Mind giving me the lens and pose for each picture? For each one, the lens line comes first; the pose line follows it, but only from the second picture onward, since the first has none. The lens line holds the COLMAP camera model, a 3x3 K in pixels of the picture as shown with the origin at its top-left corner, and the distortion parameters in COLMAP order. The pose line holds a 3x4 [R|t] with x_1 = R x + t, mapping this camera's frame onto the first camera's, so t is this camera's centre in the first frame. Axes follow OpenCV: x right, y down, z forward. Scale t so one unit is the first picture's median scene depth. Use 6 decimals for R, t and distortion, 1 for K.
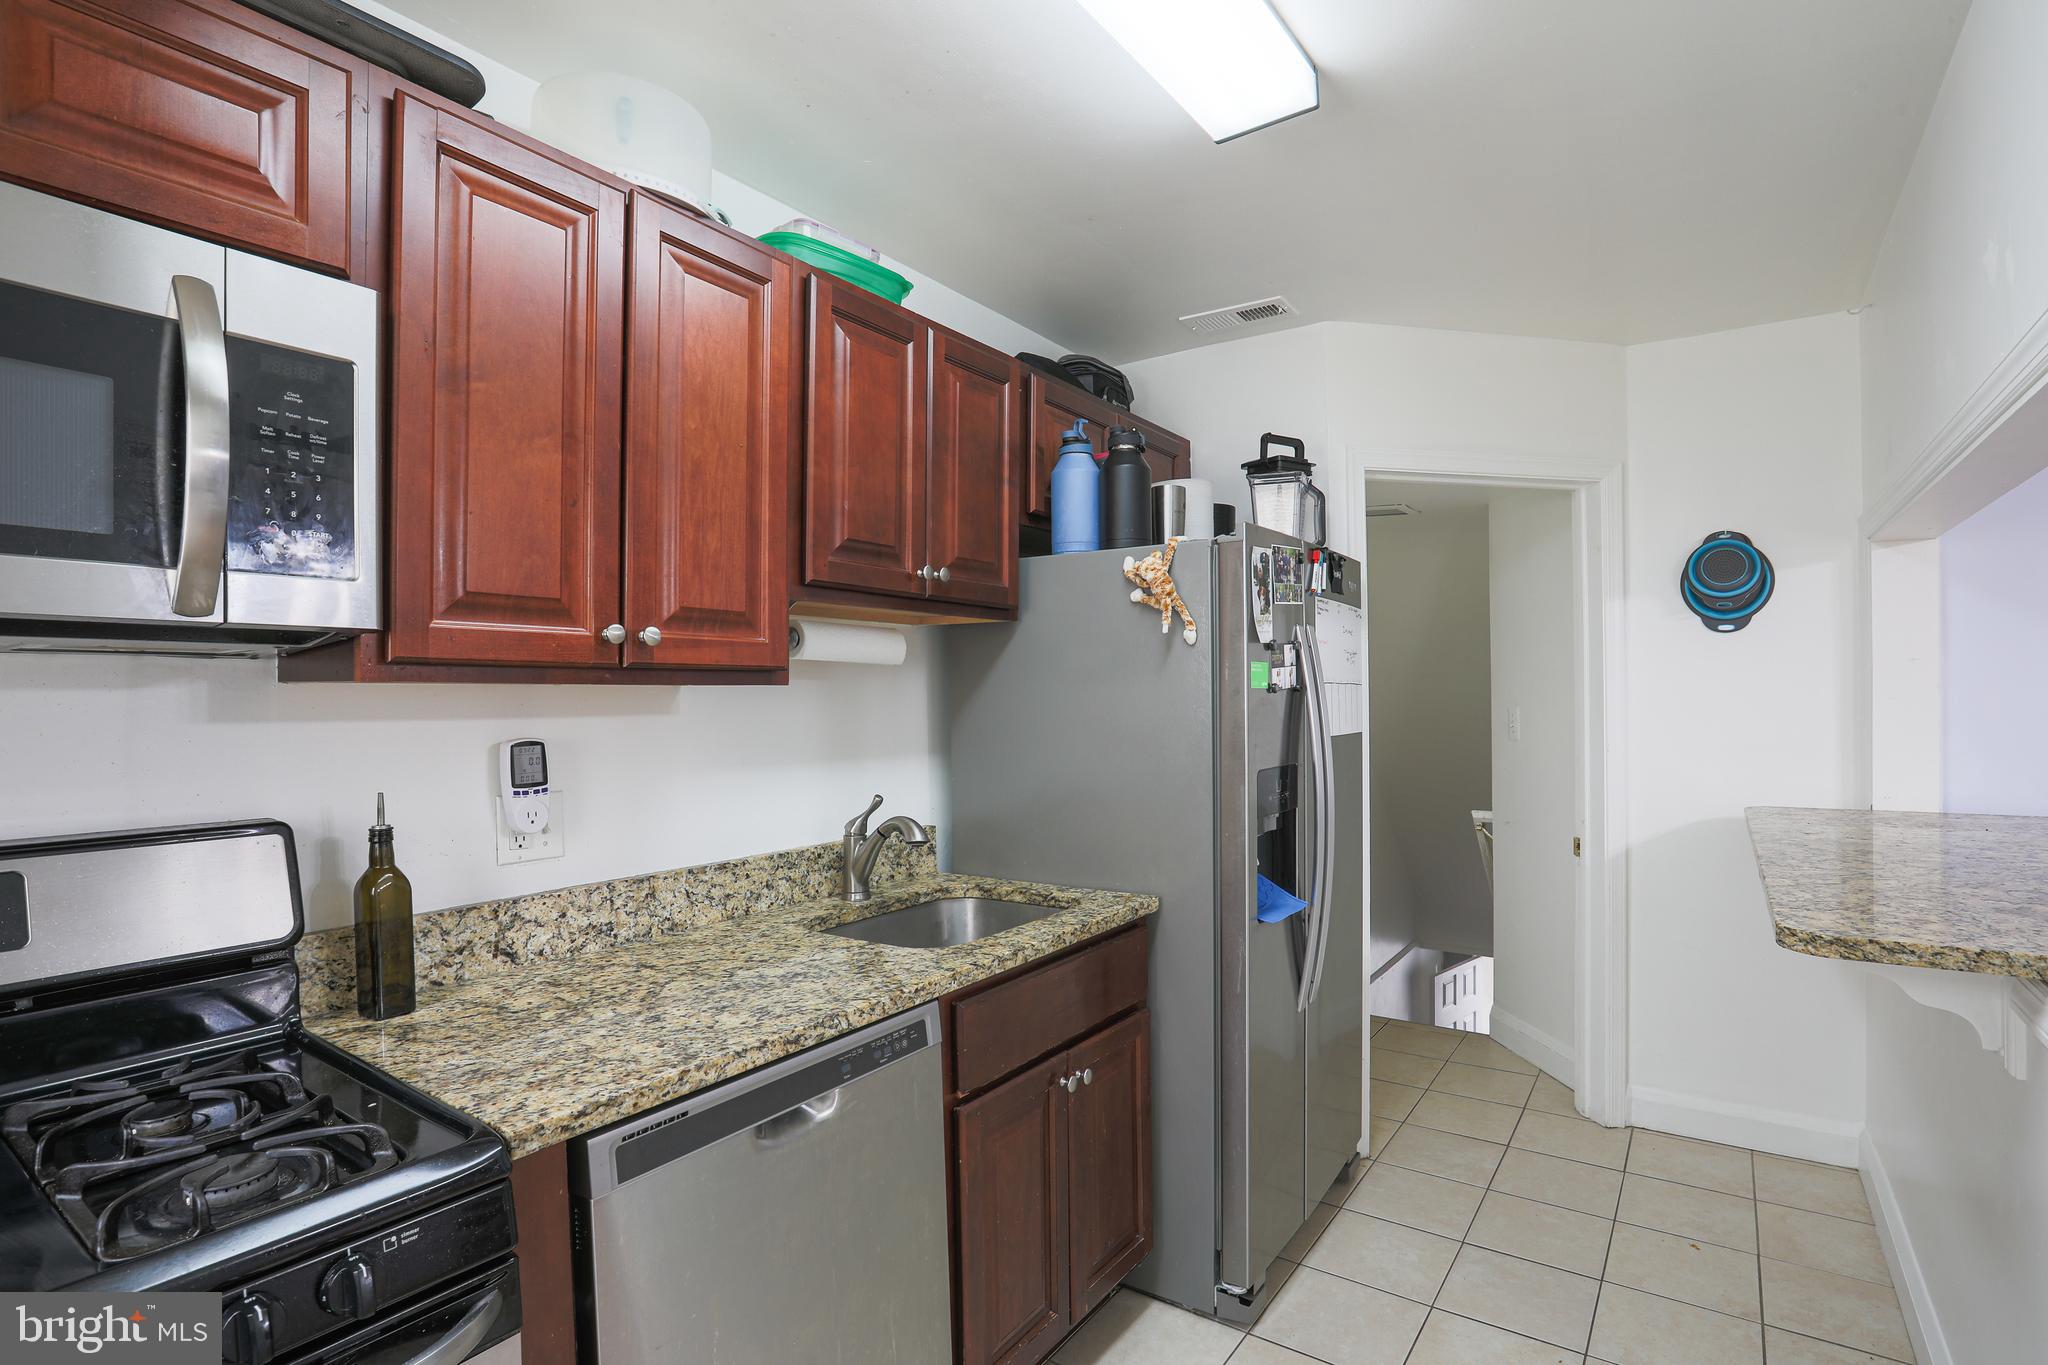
lens RADIAL K [[1008.5, 0, 1036.4], [0, 1008.5, 673.9], [0, 0, 1]] dist [-0.060445, 0.022897]
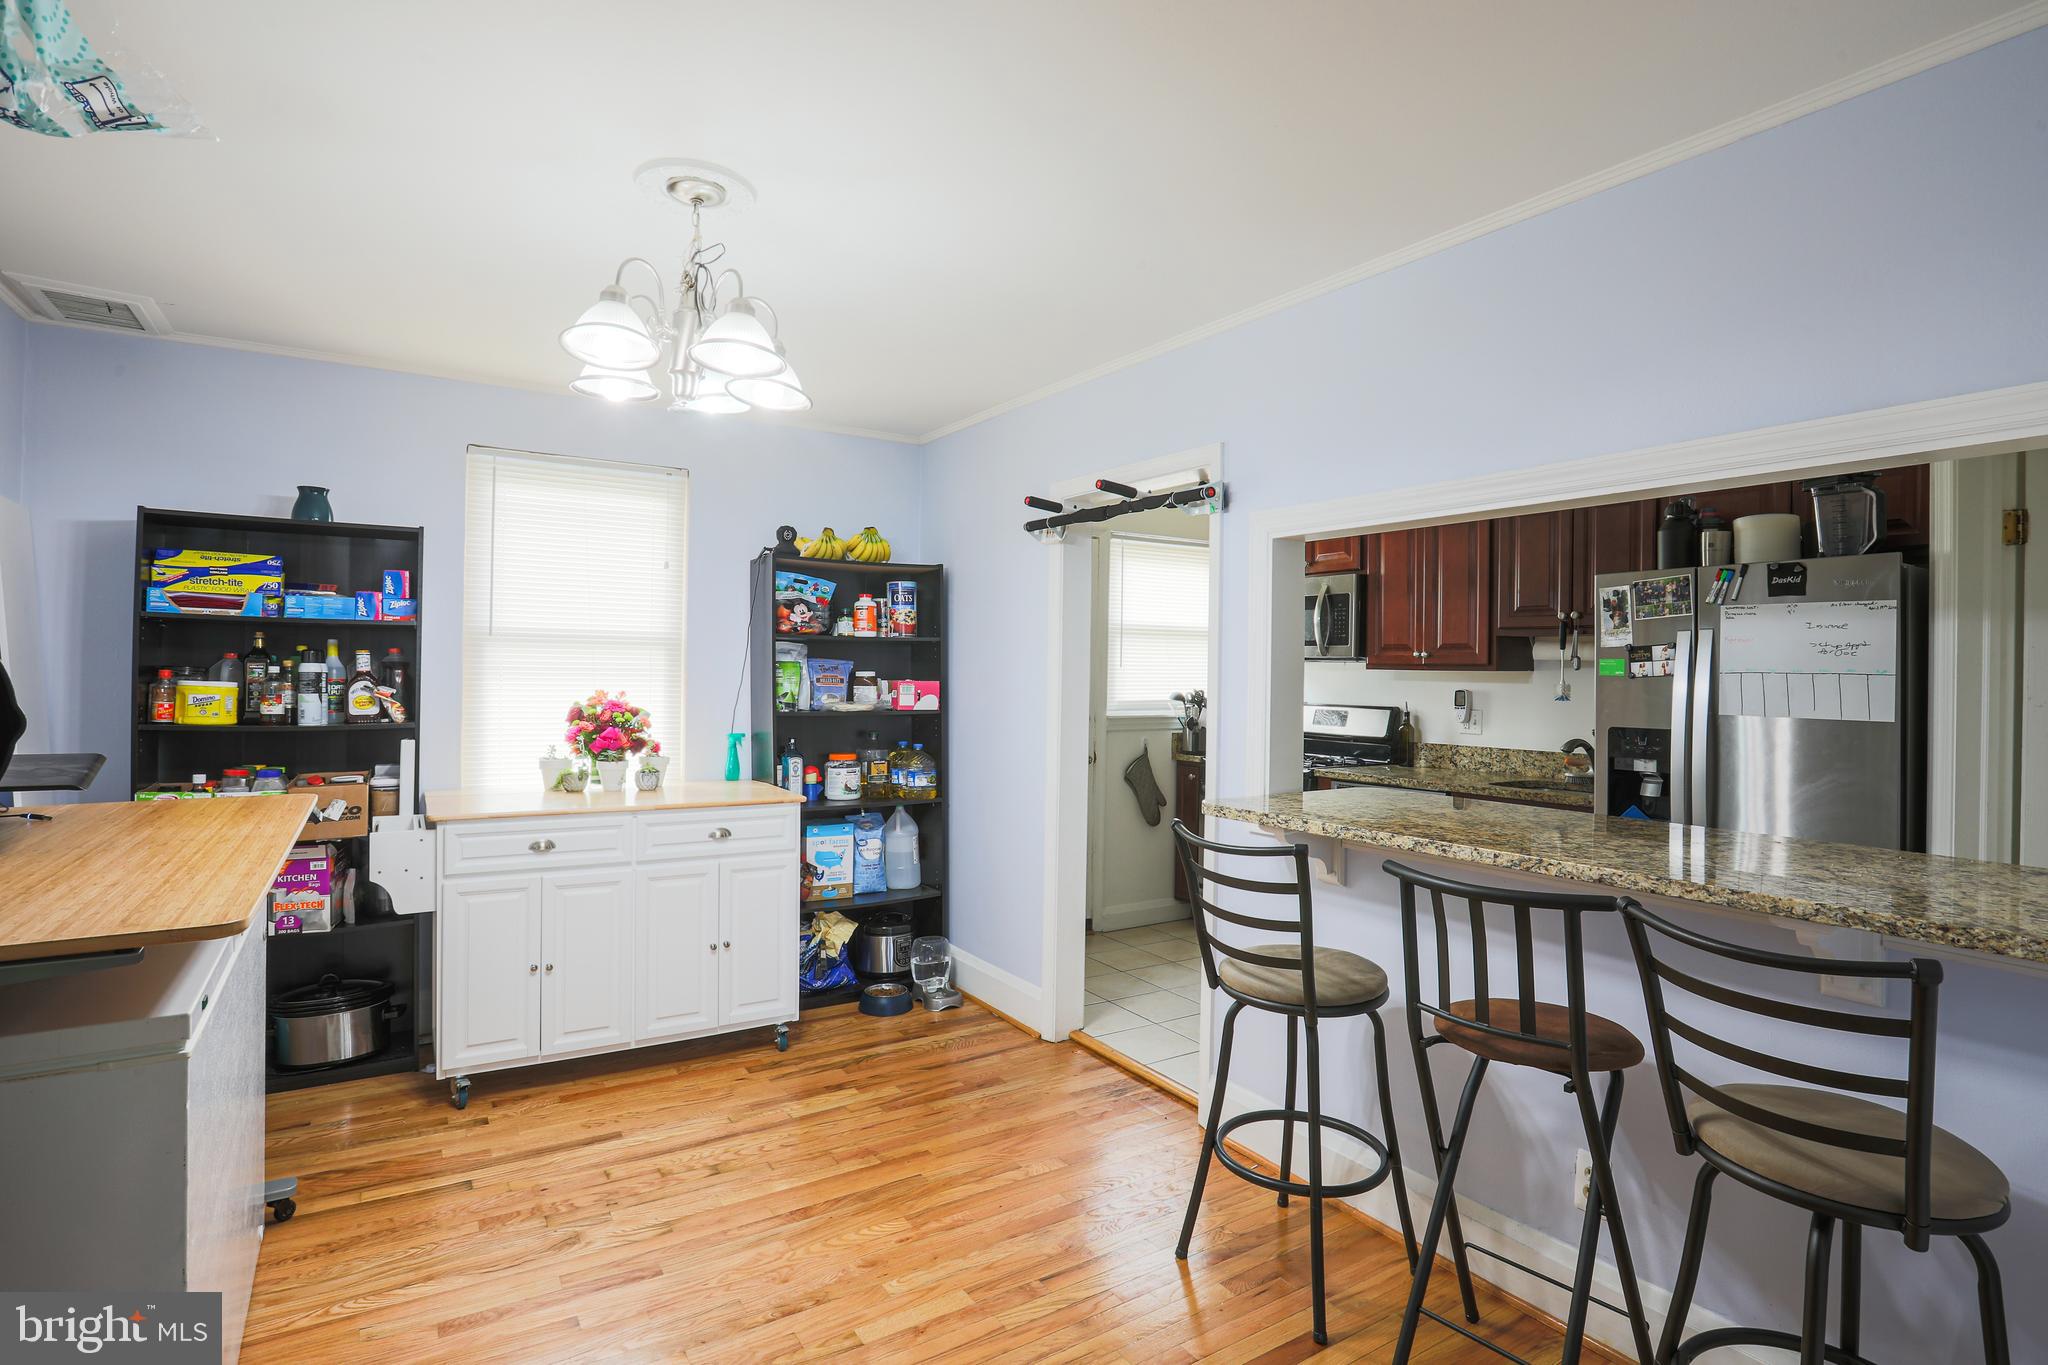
lens RADIAL K [[1008.5, 0, 1036.4], [0, 1008.5, 673.9], [0, 0, 1]] dist [-0.060445, 0.022897]
pose [[-0.377925, 0.010265, -0.925779, 2.316023], [0.013814, 0.999890, 0.005448, -0.011313], [0.925733, -0.010729, -0.378025, 0.860883]]
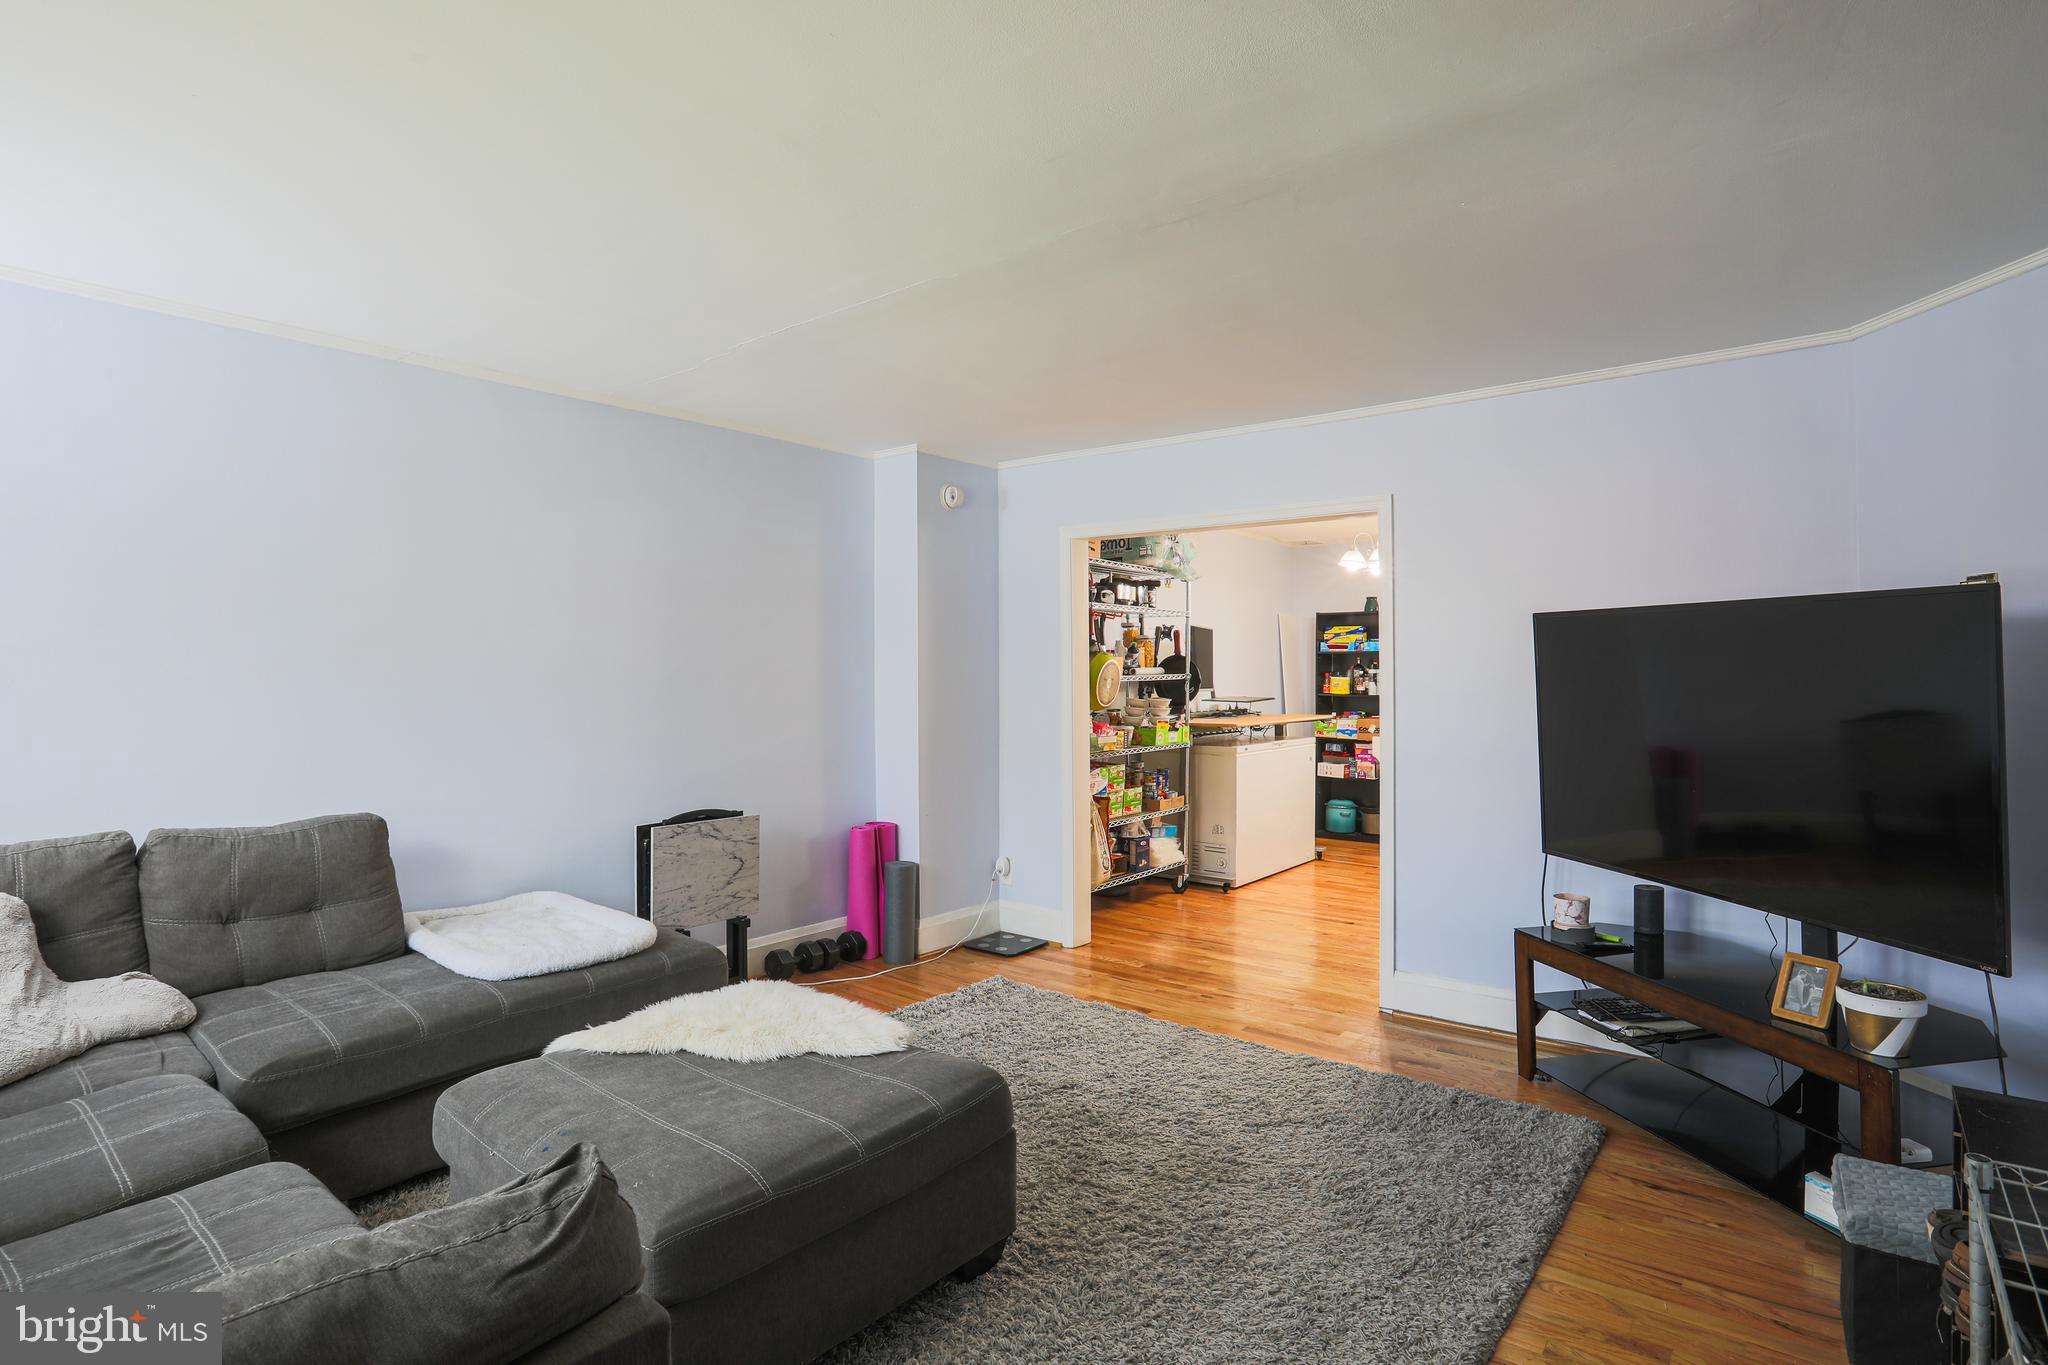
lens RADIAL K [[990.9, 0, 1031.4], [0, 990.9, 629.9], [0, 0, 1]] dist [-0.039531, 0.011827]
pose [[-0.998545, 0.019479, 0.050292, 2.437139], [0.016070, 0.997602, -0.067313, 0.052485], [-0.051482, -0.066407, -0.996464, 3.298087]]
